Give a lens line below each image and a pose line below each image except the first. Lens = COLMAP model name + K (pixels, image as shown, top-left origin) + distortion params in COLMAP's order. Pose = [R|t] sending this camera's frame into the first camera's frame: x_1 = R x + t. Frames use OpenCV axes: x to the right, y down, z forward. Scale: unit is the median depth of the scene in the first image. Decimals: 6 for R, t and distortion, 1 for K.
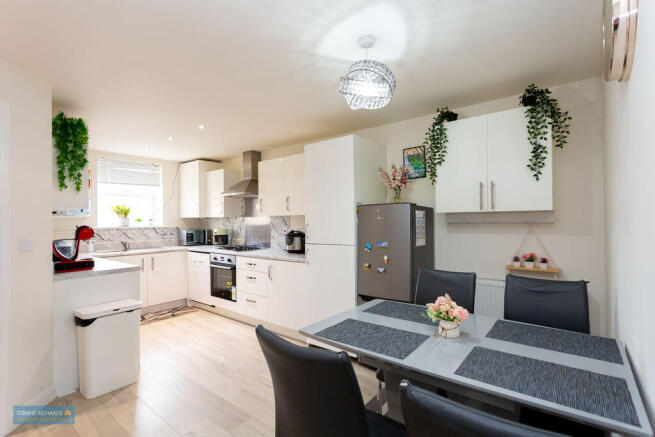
lens RADIAL K [[309.4, 0, 327.5], [0, 309.4, 218.5], [0, 0, 1]] dist [-0.001430, -0.000044]
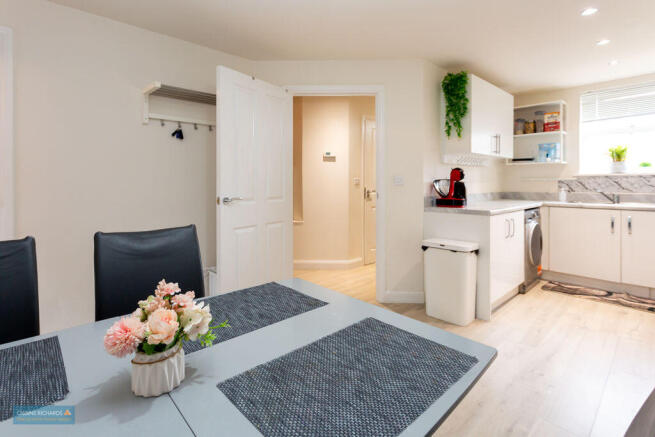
lens RADIAL K [[321.7, 0, 325.9], [0, 321.7, 181.9], [0, 0, 1]] dist [0.000106, 0.000168]
pose [[-0.147233, 0.010094, -0.989050, 0.240434], [0.008378, 0.999925, 0.008958, 0.033384], [0.989066, -0.006967, -0.147306, 0.395942]]
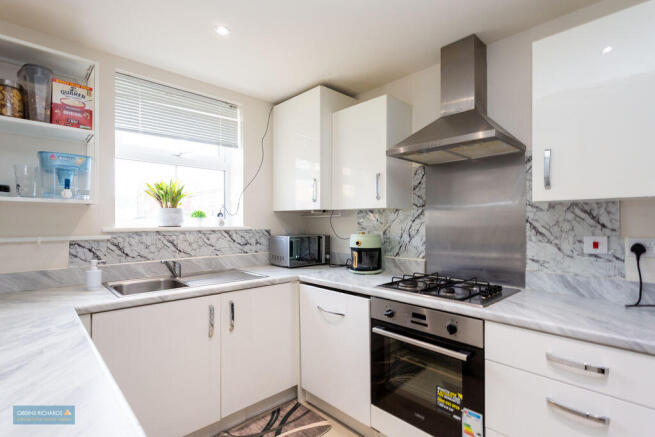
lens RADIAL K [[320.3, 0, 325.2], [0, 320.3, 221.8], [0, 0, 1]] dist [-0.000613, 0.000145]
pose [[0.989391, 0.008188, -0.145047, -0.352276], [-0.007663, 0.999962, 0.004177, 0.014108], [0.145076, -0.003021, 0.989416, 0.548137]]
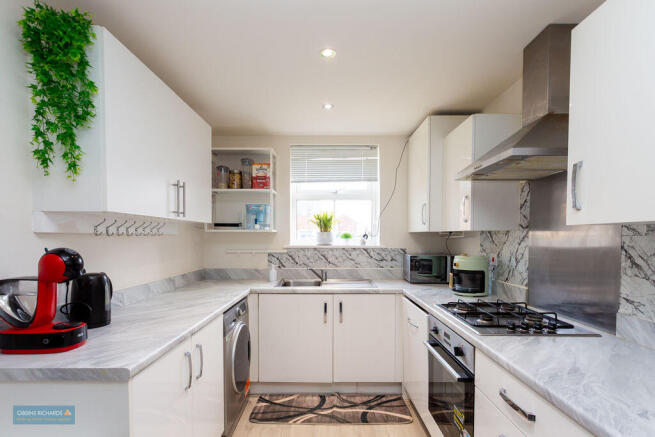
lens RADIAL K [[318.3, 0, 325.4], [0, 318.3, 247.4], [0, 0, 1]] dist [0.001145, 0.000424]
pose [[0.616003, 0.034901, -0.786971, -0.113058], [-0.001702, 0.999075, 0.042975, 0.000713], [0.787742, -0.025133, 0.615492, 0.572740]]
